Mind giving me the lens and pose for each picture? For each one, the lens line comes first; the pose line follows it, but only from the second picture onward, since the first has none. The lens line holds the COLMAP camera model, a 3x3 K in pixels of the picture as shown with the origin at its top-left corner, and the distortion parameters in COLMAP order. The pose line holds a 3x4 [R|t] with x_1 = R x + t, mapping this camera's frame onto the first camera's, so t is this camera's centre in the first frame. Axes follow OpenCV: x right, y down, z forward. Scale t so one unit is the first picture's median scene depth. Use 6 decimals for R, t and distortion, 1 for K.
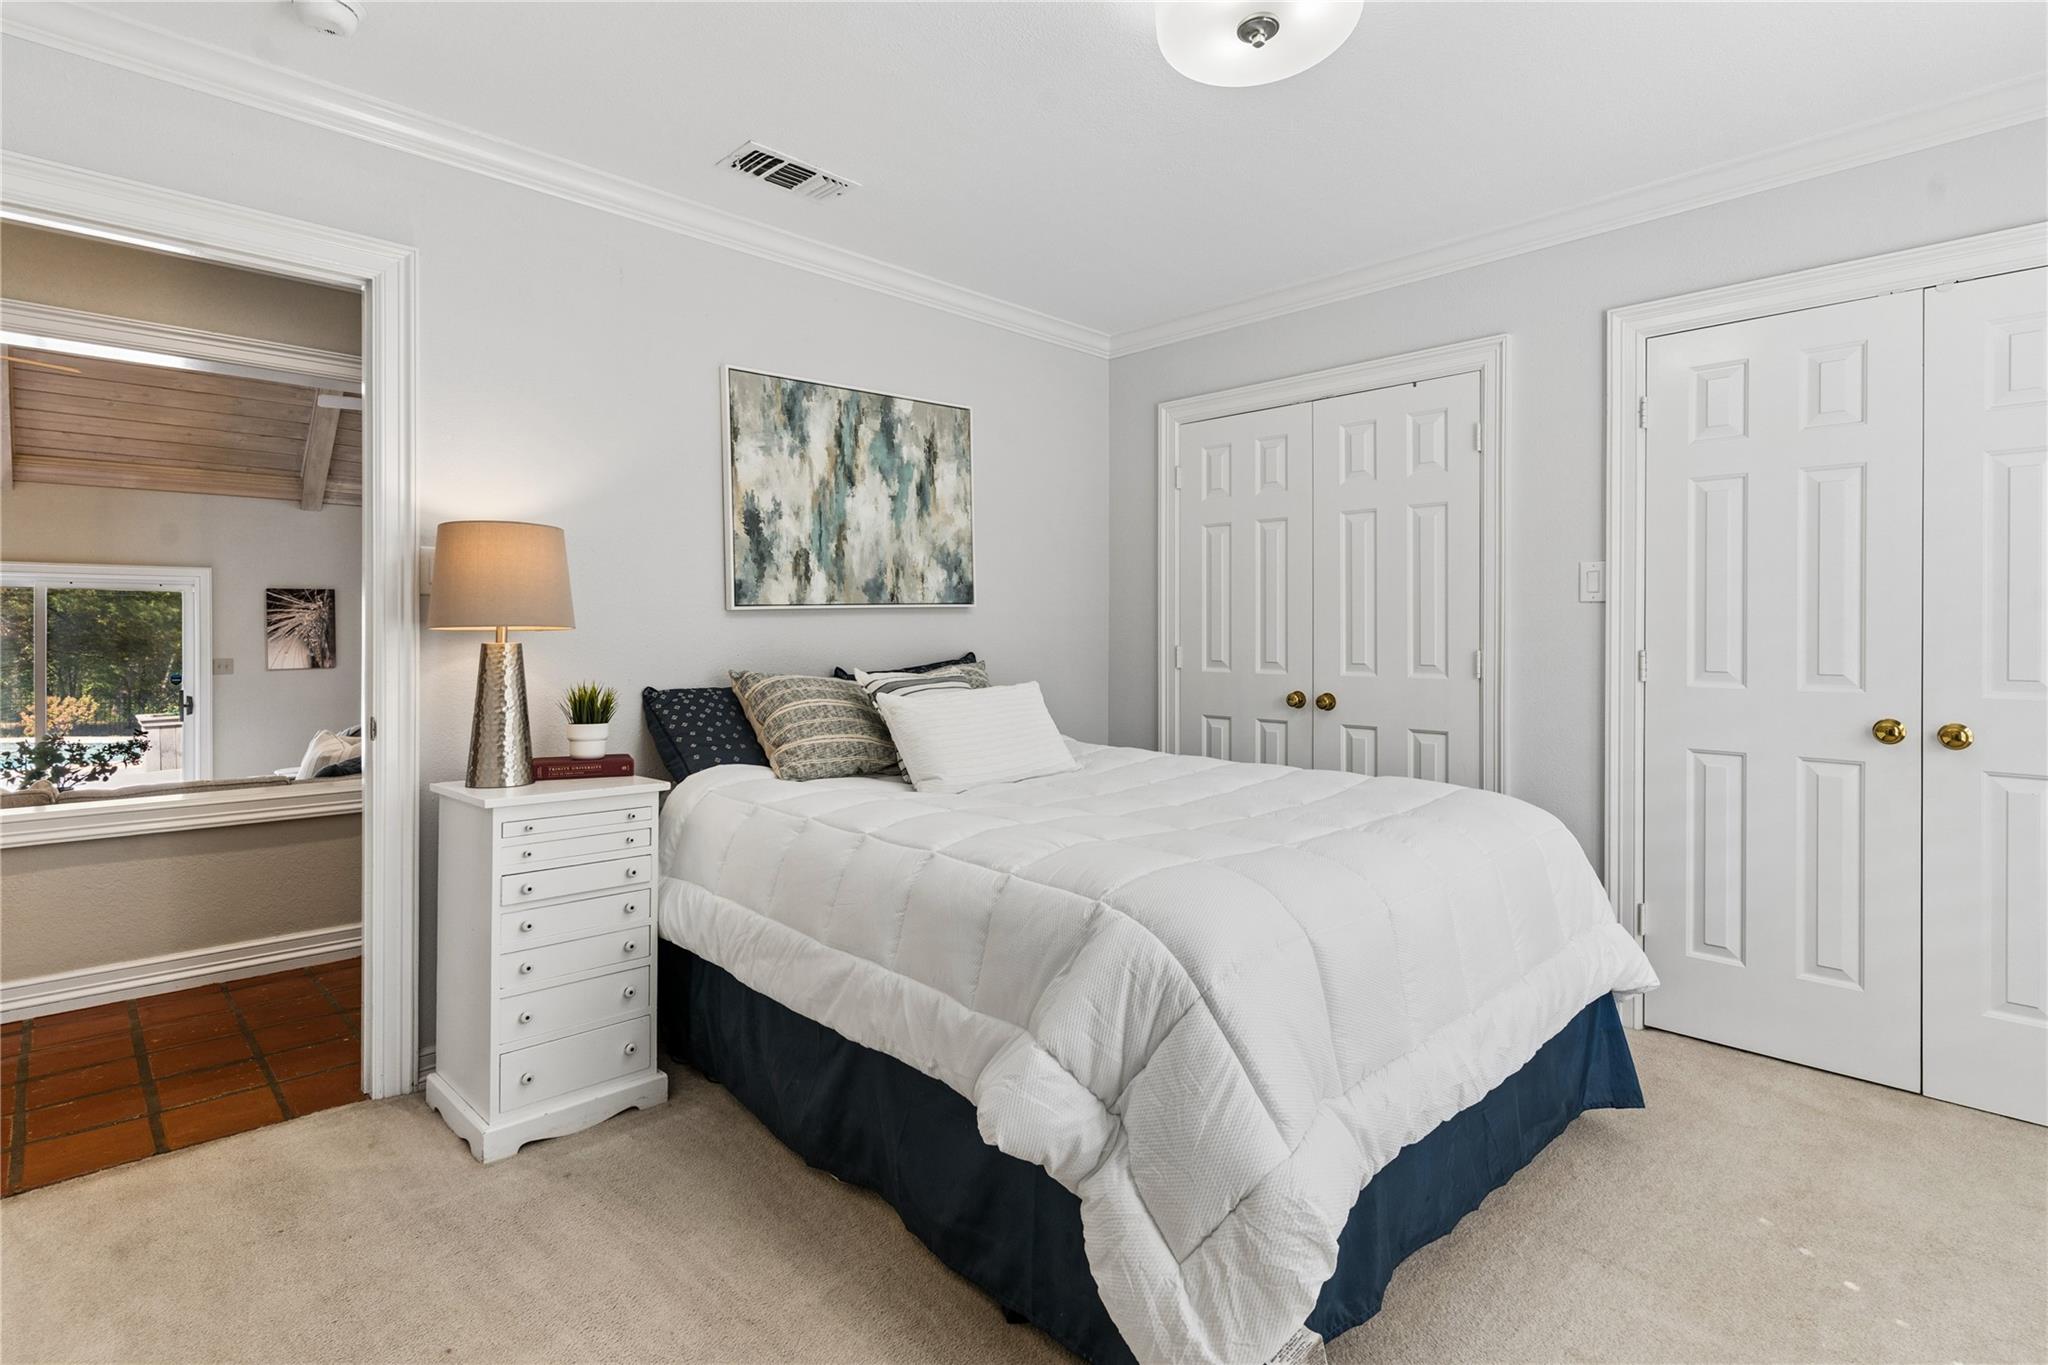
lens RADIAL K [[995.7, 0, 1014.7], [0, 995.7, 630.9], [0, 0, 1]] dist [-0.003904, 0.001423]
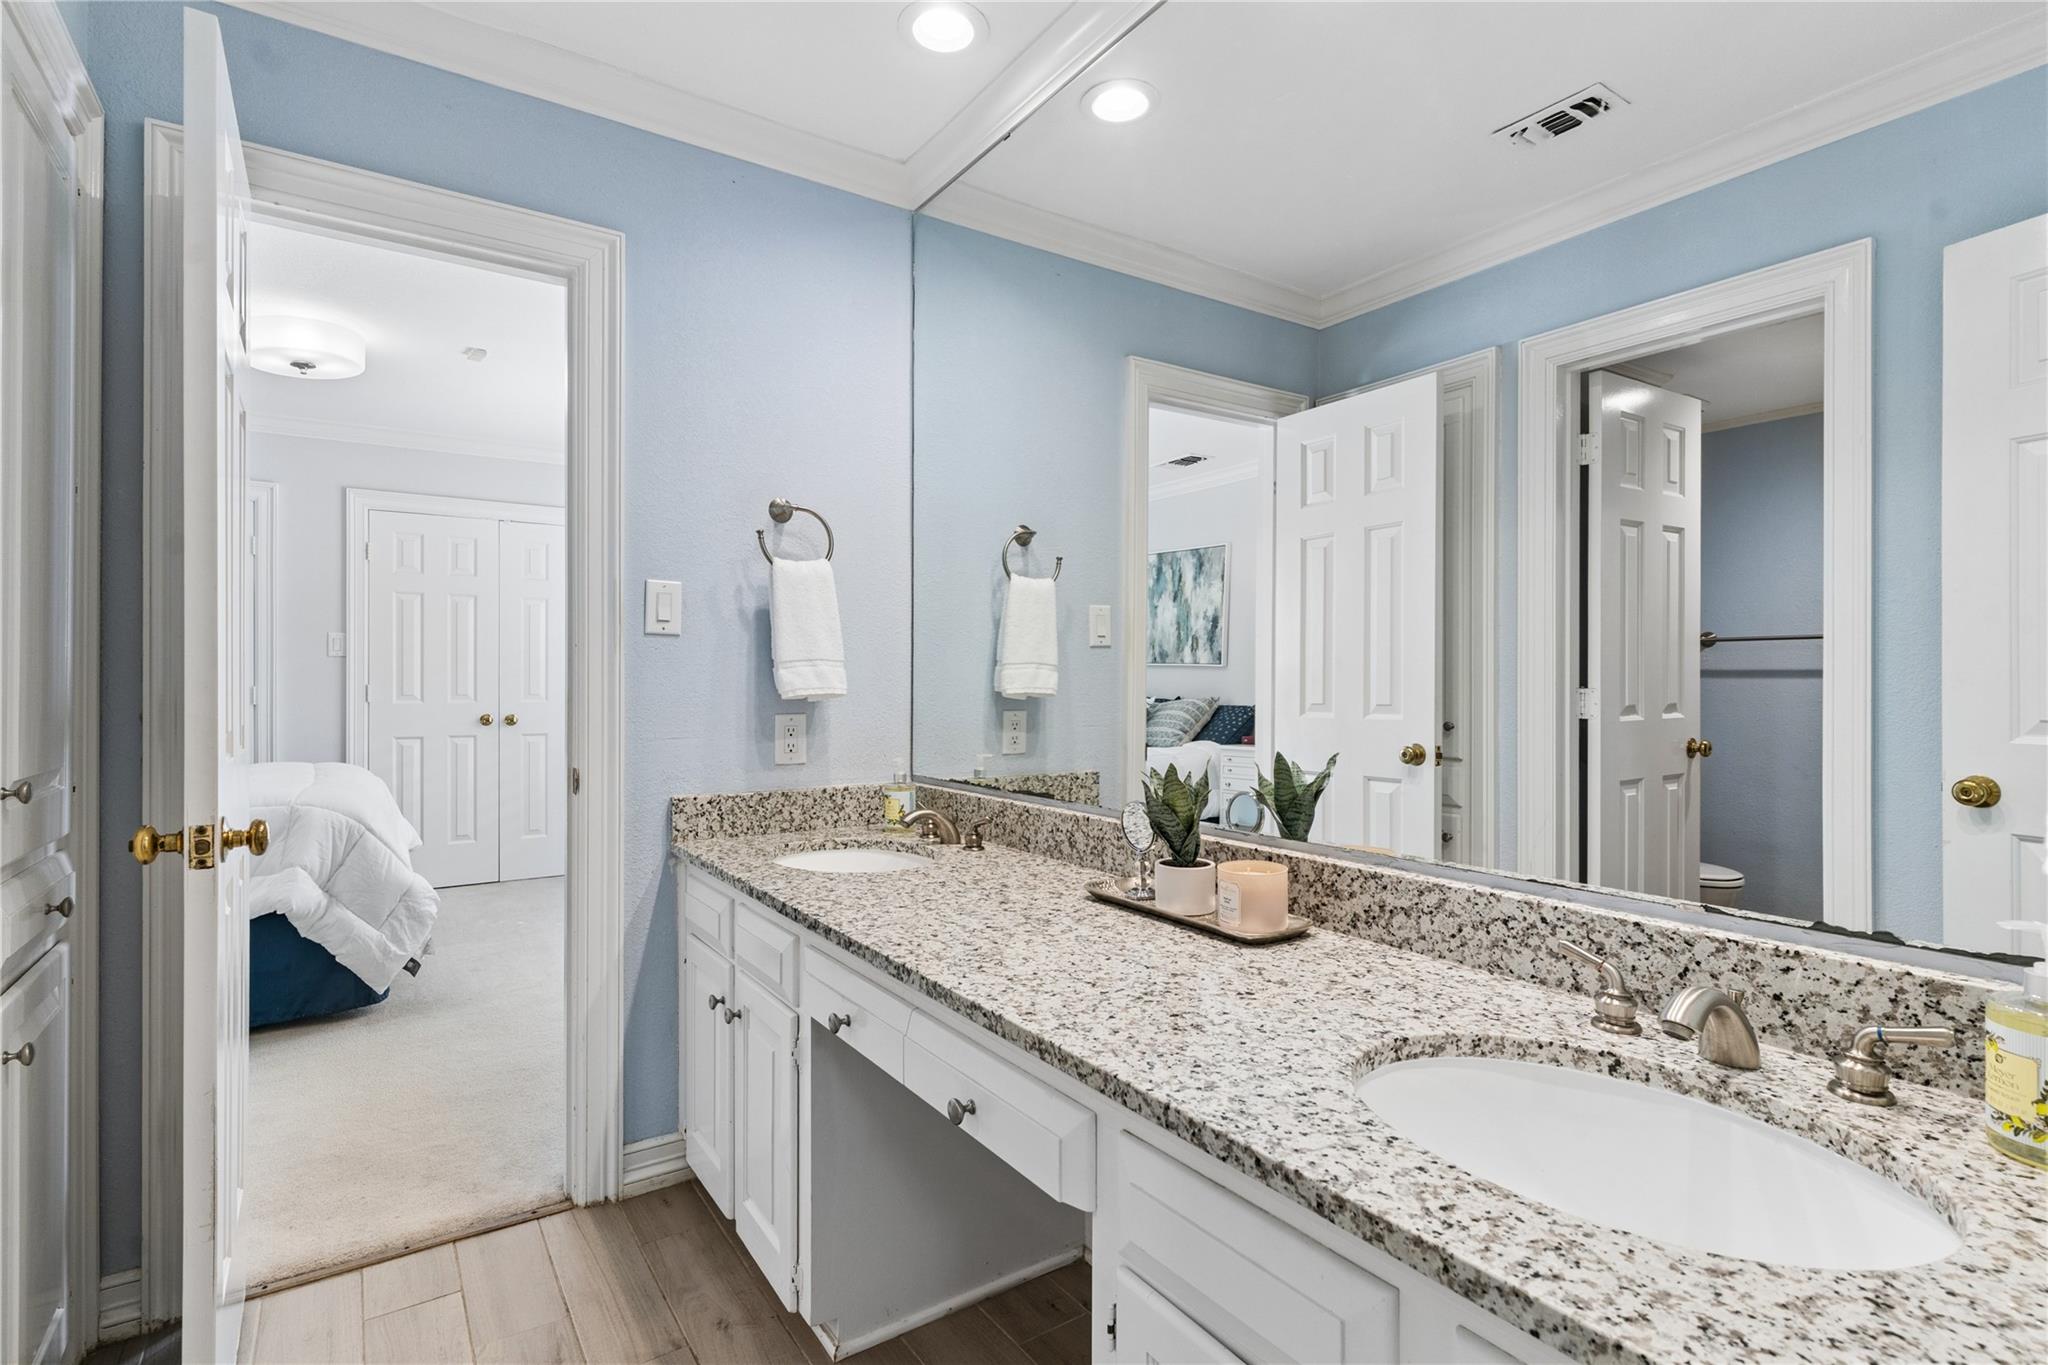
lens RADIAL K [[995.7, 0, 1025.0], [0, 995.7, 672.4], [0, 0, 1]] dist [-0.003904, 0.001423]
pose [[0.173368, 0.001560, 0.984856, -1.040993], [-0.001275, 0.999998, -0.001359, -0.001521], [-0.984856, -0.001020, 0.173370, -0.529053]]
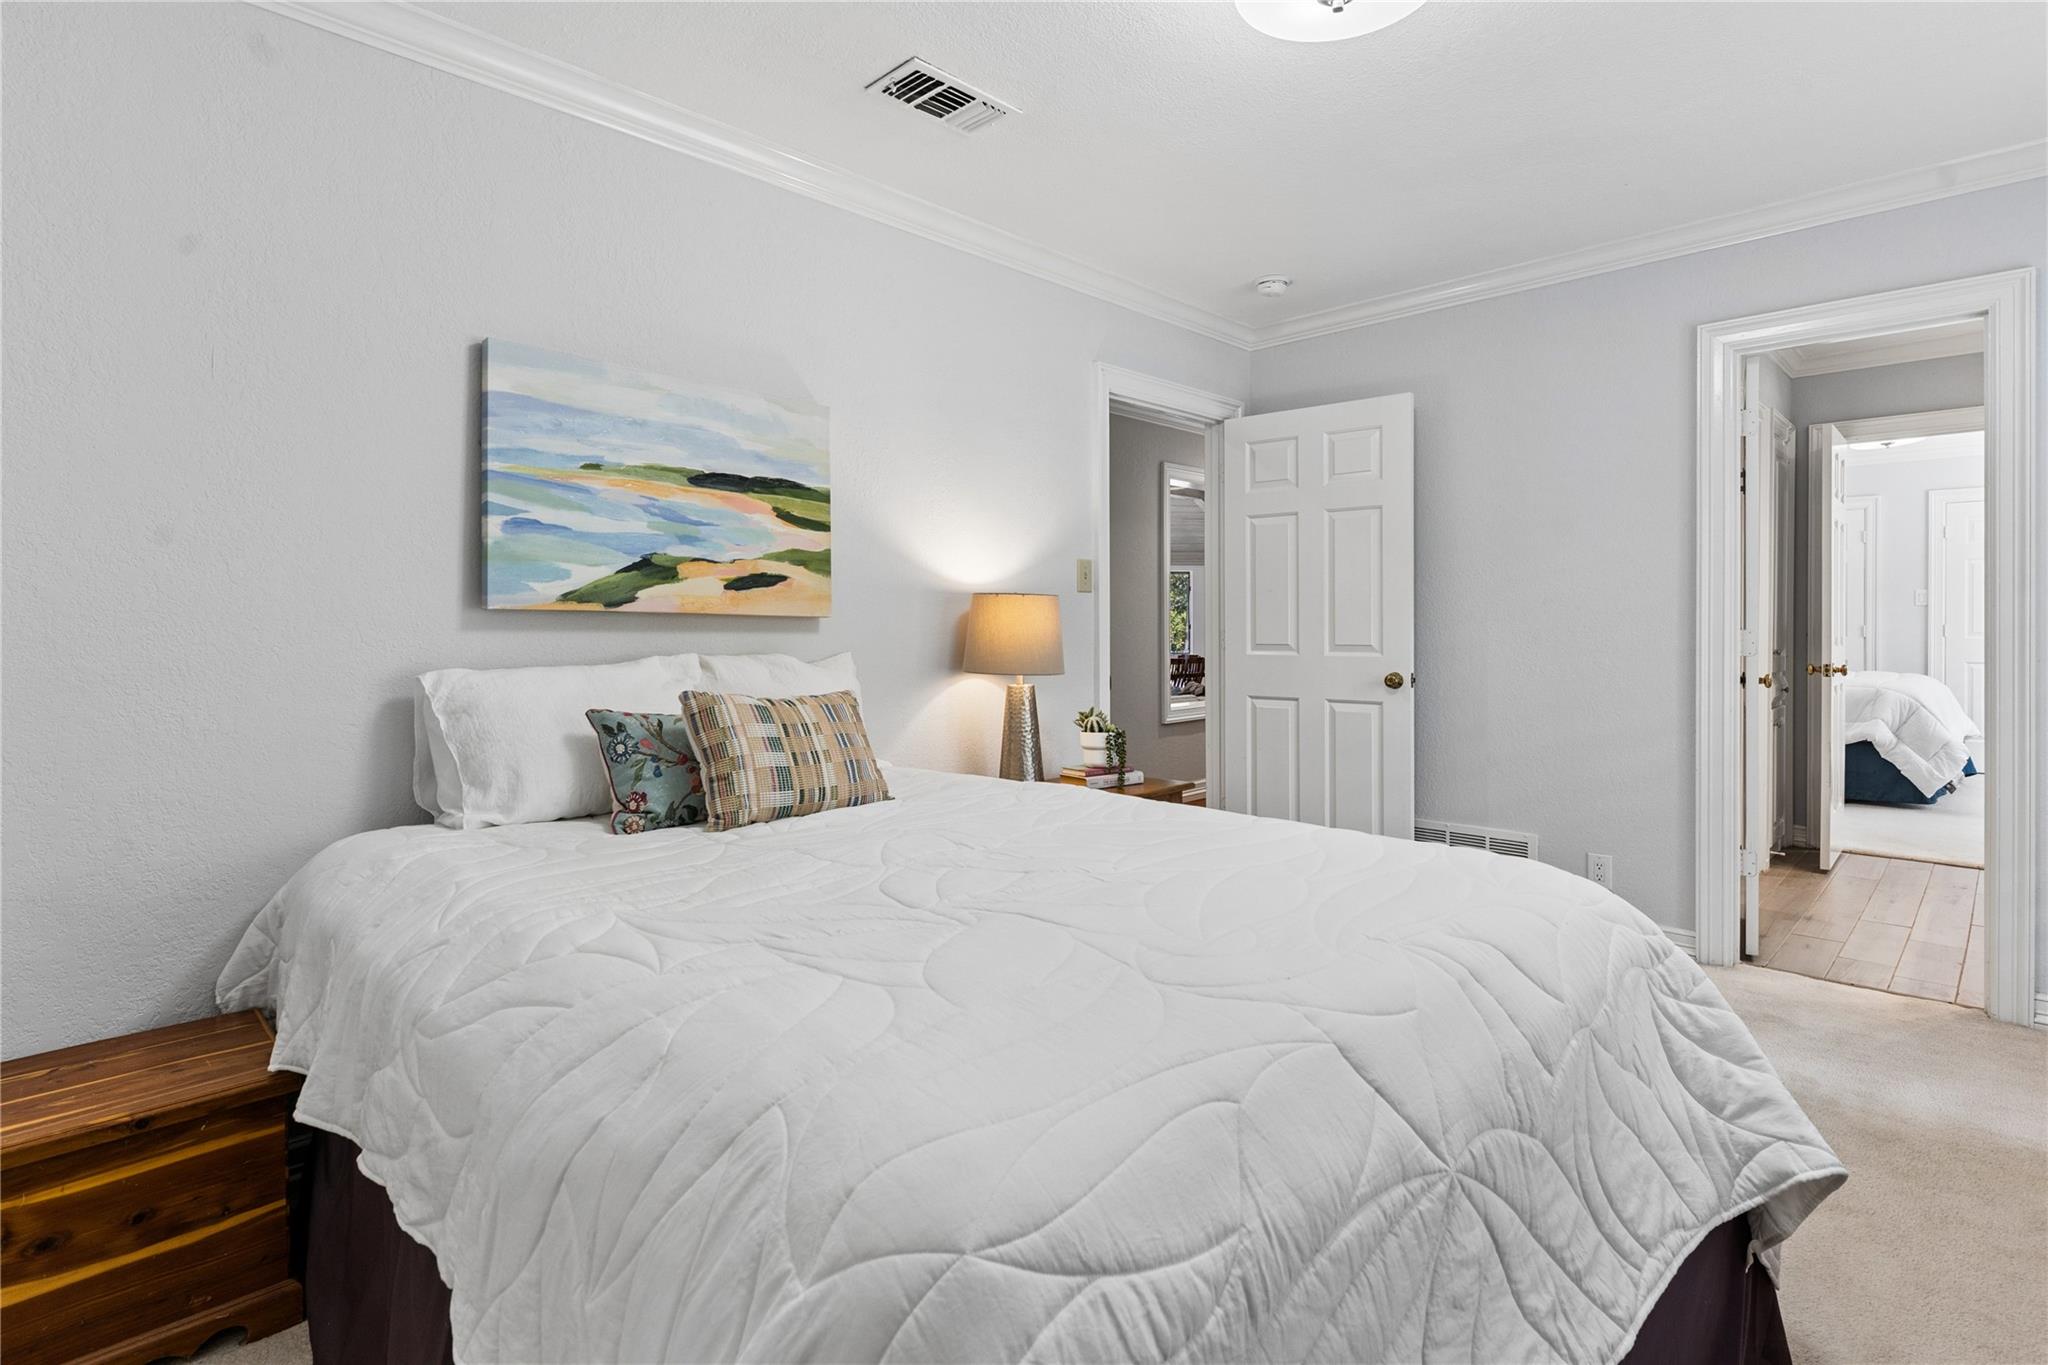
lens RADIAL K [[995.7, 0, 1023.0], [0, 995.7, 621.1], [0, 0, 1]] dist [-0.003904, 0.001423]
pose [[0.999832, -0.000015, 0.018351, -2.052021], [-0.000133, 0.999968, 0.008041, -0.011585], [-0.018351, -0.008042, 0.999799, -1.739080]]
